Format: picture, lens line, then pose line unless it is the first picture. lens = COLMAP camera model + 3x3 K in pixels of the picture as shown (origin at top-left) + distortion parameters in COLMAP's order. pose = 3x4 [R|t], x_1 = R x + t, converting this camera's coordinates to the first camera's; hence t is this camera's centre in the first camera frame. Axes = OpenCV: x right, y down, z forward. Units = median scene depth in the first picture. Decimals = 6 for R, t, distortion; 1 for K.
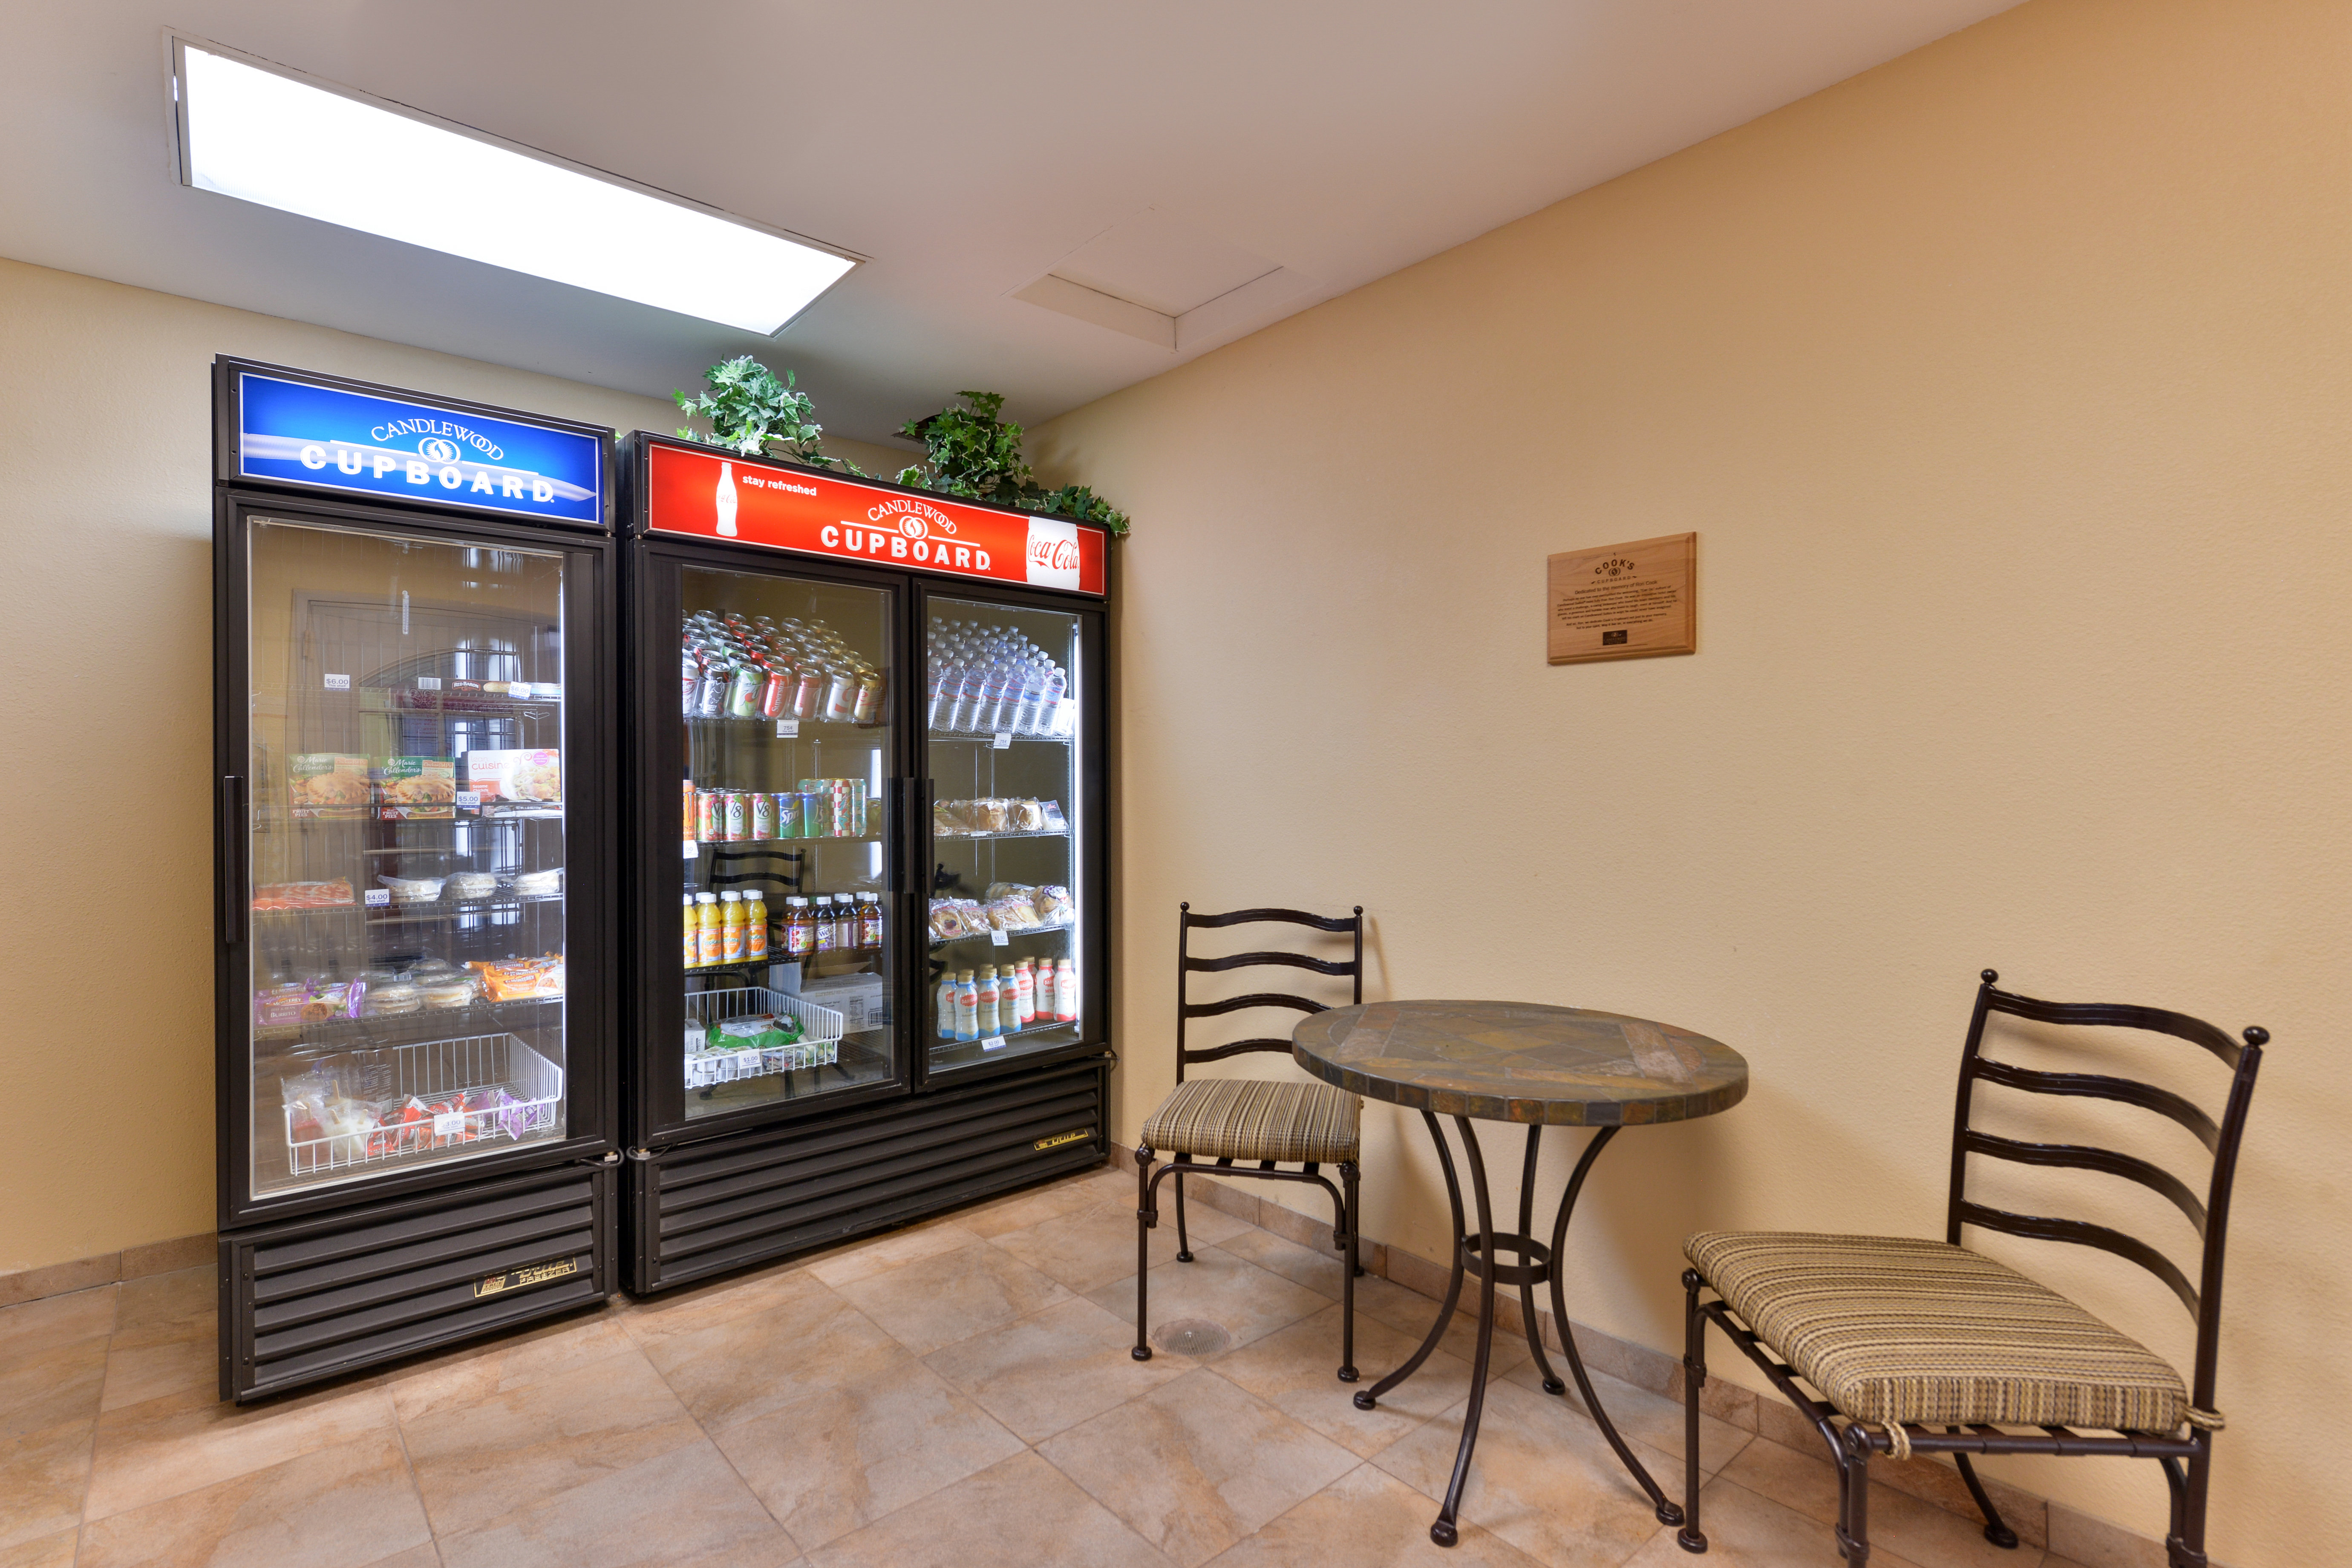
lens RADIAL K [[1102.7, 0, 1176.1], [0, 1102.7, 792.9], [0, 0, 1]] dist [0.002011, -0.000421]
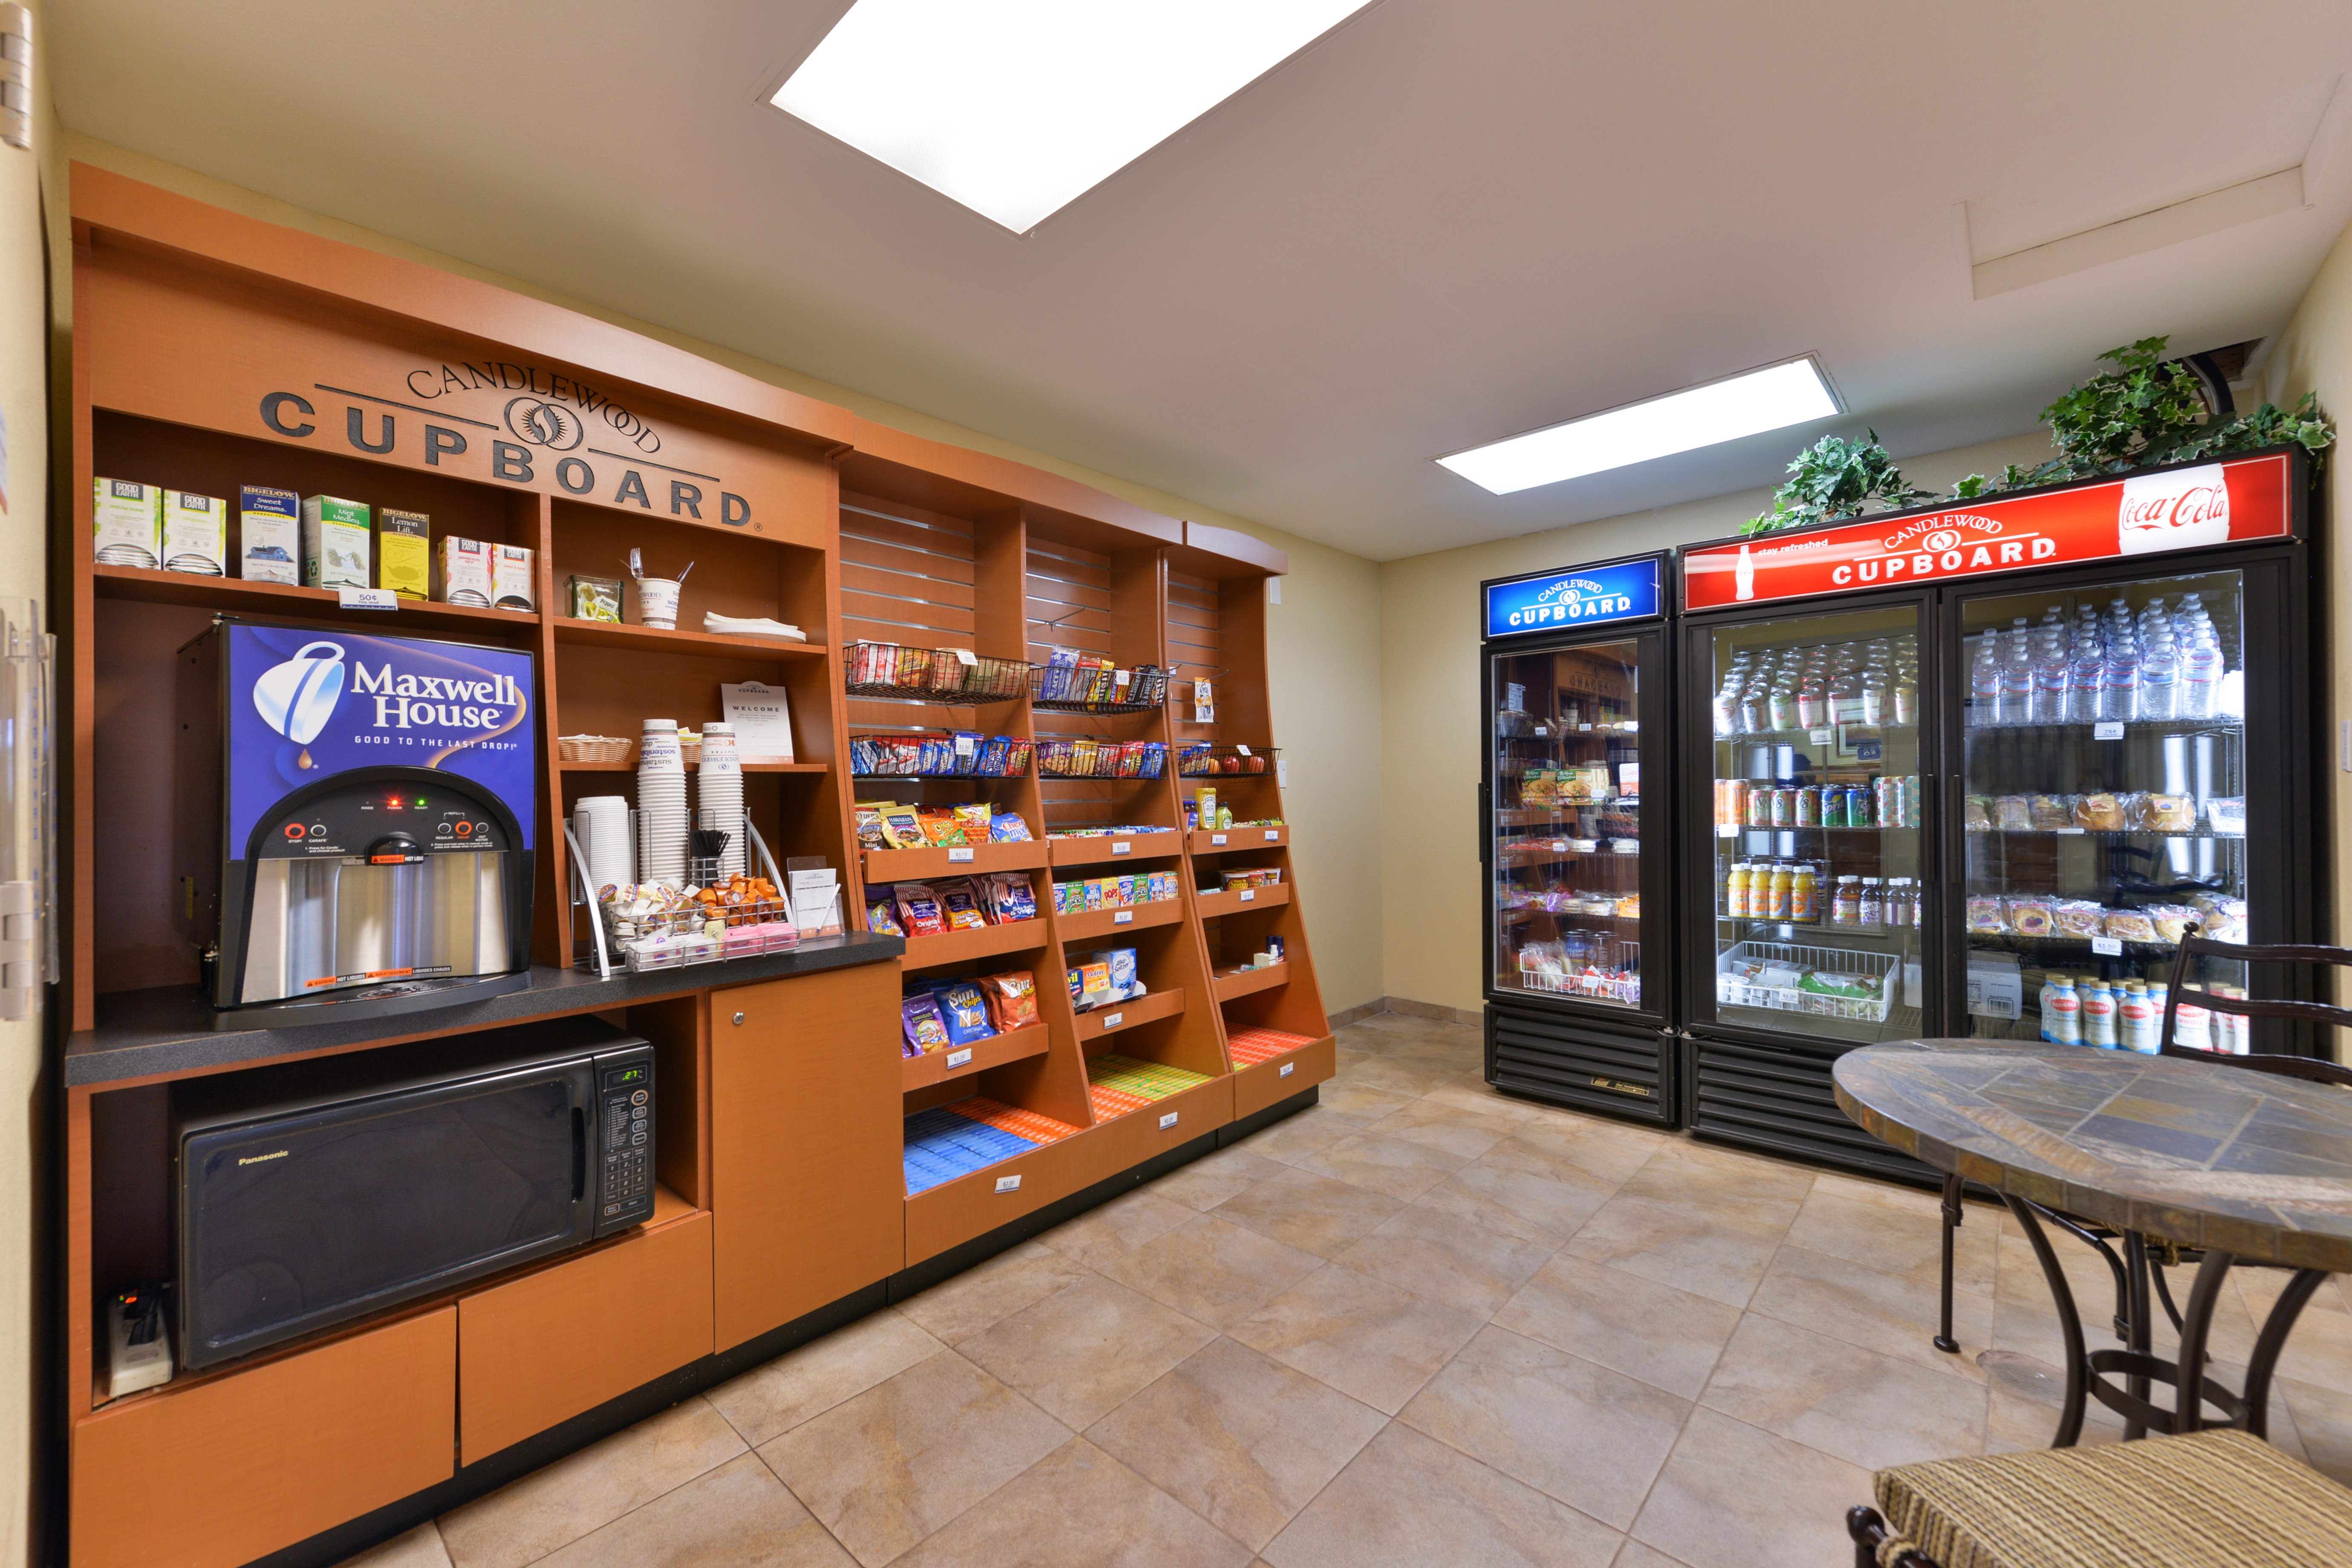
lens RADIAL K [[928.5, 0, 1175.3], [0, 928.5, 785.9], [0, 0, 1]] dist [-0.000777, 0.000051]
pose [[0.107311, -0.004426, -0.994216, 0.677276], [0.007199, 0.999967, -0.003675, -0.005748], [0.994199, -0.006763, 0.107339, 0.190892]]
